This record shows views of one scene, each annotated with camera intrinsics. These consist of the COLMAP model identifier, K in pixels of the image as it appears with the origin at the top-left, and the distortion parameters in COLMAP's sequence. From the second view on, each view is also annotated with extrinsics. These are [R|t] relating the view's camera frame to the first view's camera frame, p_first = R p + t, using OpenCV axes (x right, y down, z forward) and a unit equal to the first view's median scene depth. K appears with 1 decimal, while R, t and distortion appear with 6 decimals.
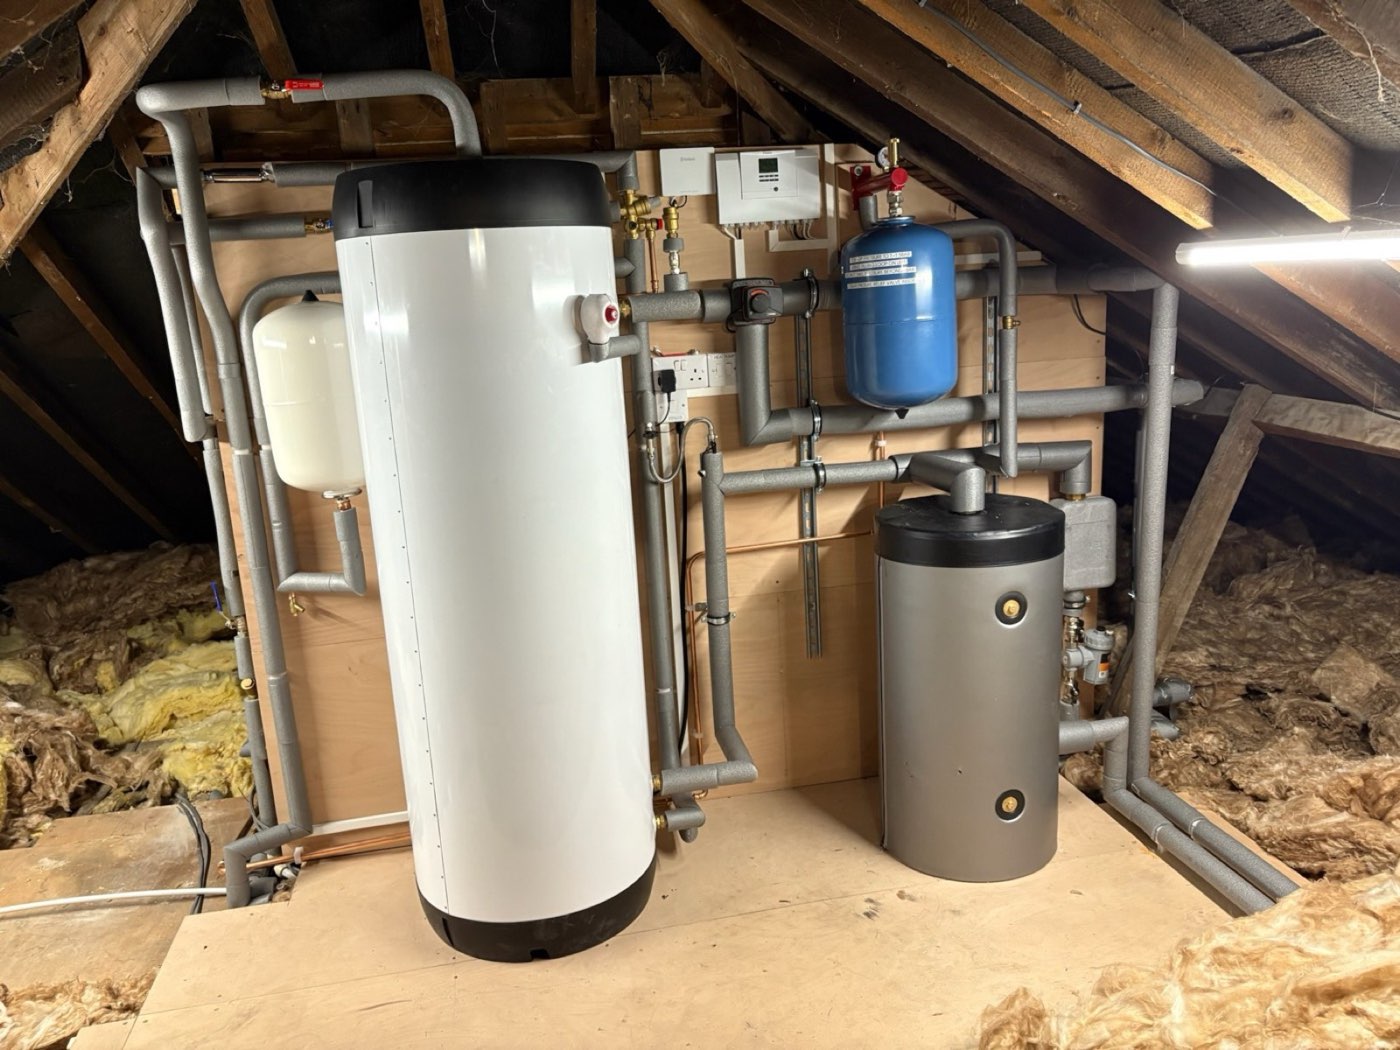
lens RADIAL K [[1069.9, 0, 703.4], [0, 1069.9, 524.9], [0, 0, 1]] dist [0.010415, 0.006686]
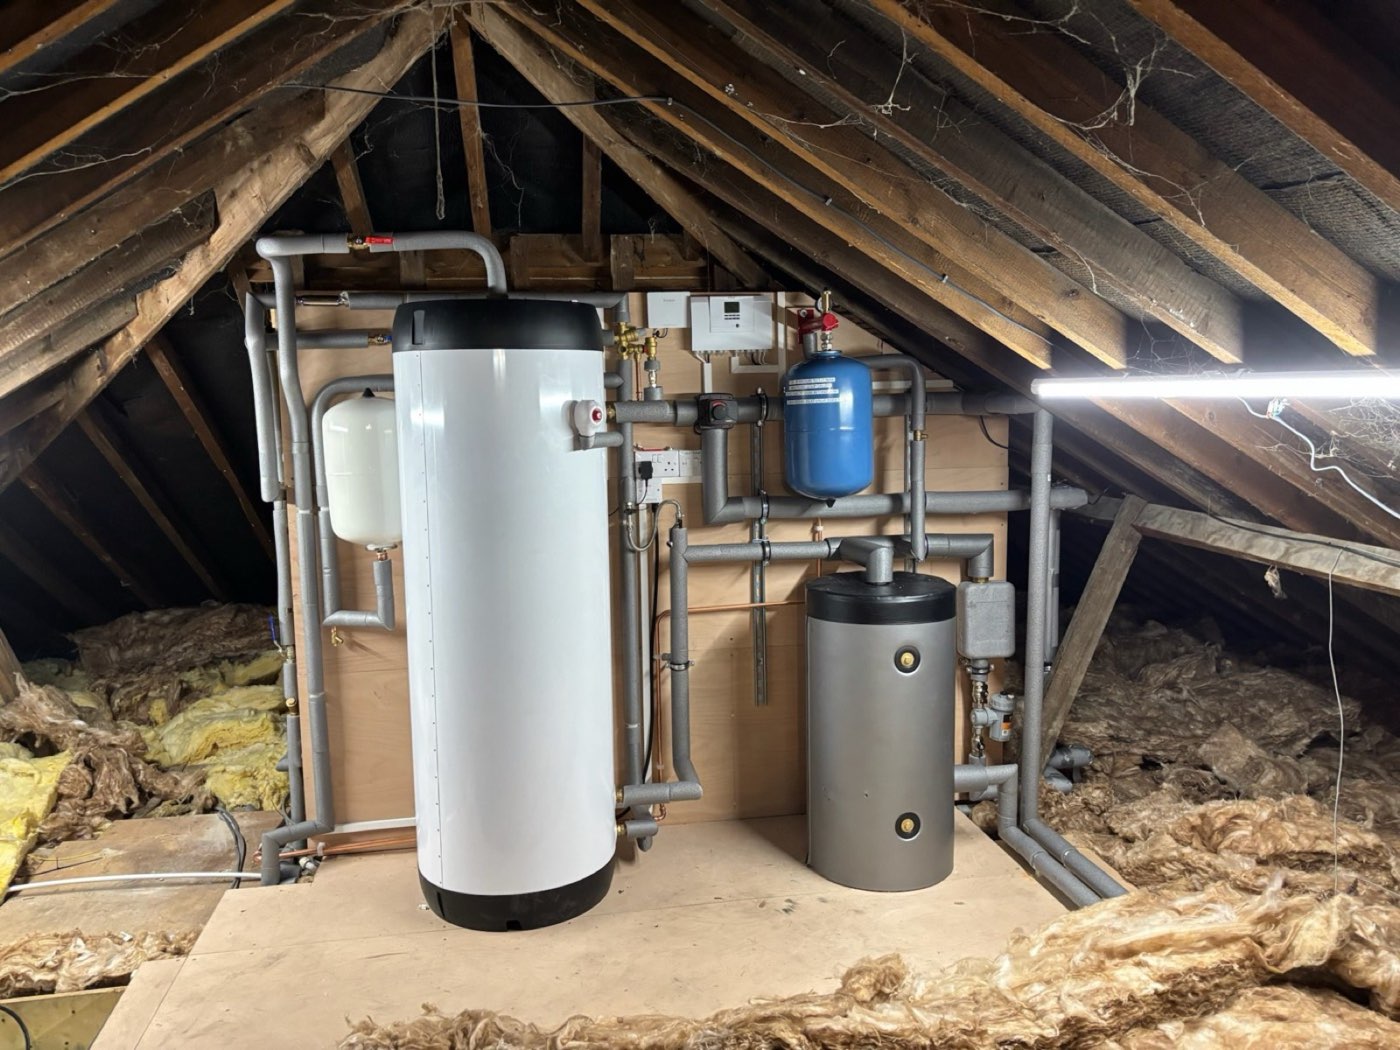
lens RADIAL K [[1066.2, 0, 702.5], [0, 1066.2, 520.0], [0, 0, 1]] dist [0.036283, -0.027456]
pose [[0.998960, 0.041025, -0.019889, 0.060769], [-0.042912, 0.993421, -0.106180, 0.053287], [0.015403, 0.106923, 0.994148, -0.237211]]
